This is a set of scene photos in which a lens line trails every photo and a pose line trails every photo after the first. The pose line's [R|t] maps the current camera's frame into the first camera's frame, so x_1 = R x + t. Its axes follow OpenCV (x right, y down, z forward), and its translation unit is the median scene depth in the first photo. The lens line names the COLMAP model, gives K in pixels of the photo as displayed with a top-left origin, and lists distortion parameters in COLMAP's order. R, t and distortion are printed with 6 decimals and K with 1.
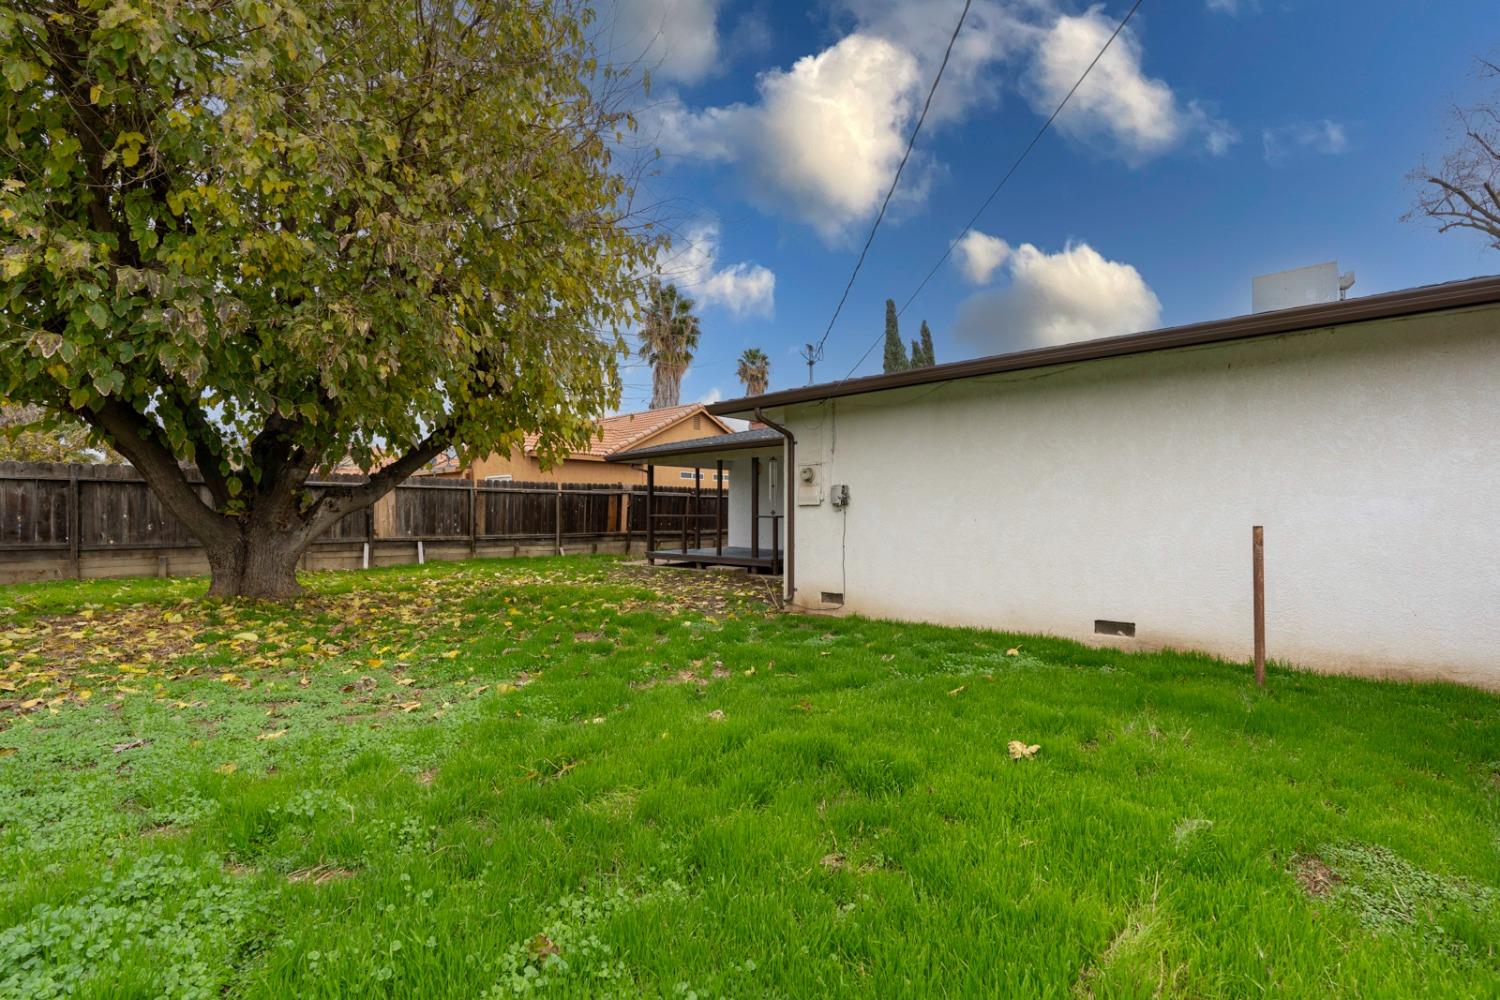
lens RADIAL K [[706.2, 0, 750.1], [0, 706.2, 507.1], [0, 0, 1]] dist [-0.001401, -0.000180]
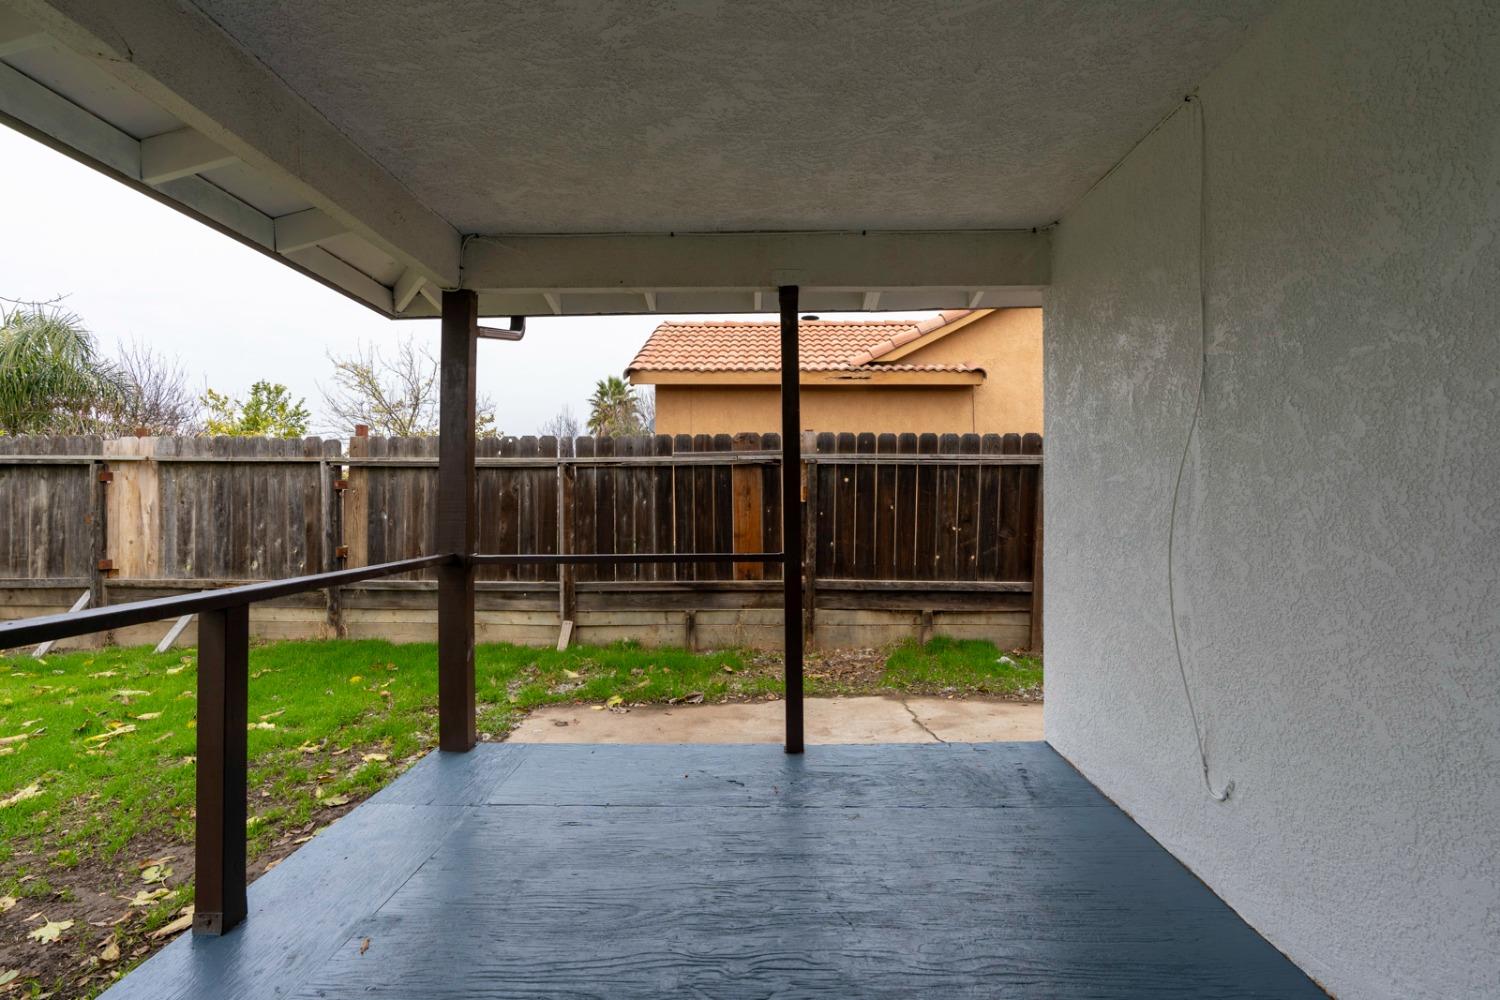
lens RADIAL K [[706.2, 0, 751.8], [0, 706.2, 496.9], [0, 0, 1]] dist [-0.001401, -0.000180]
pose [[0.675711, 0.008905, -0.737113, 0.051324], [0.010302, 0.999715, 0.021522, -0.011084], [0.737095, -0.022136, 0.675427, 0.845025]]
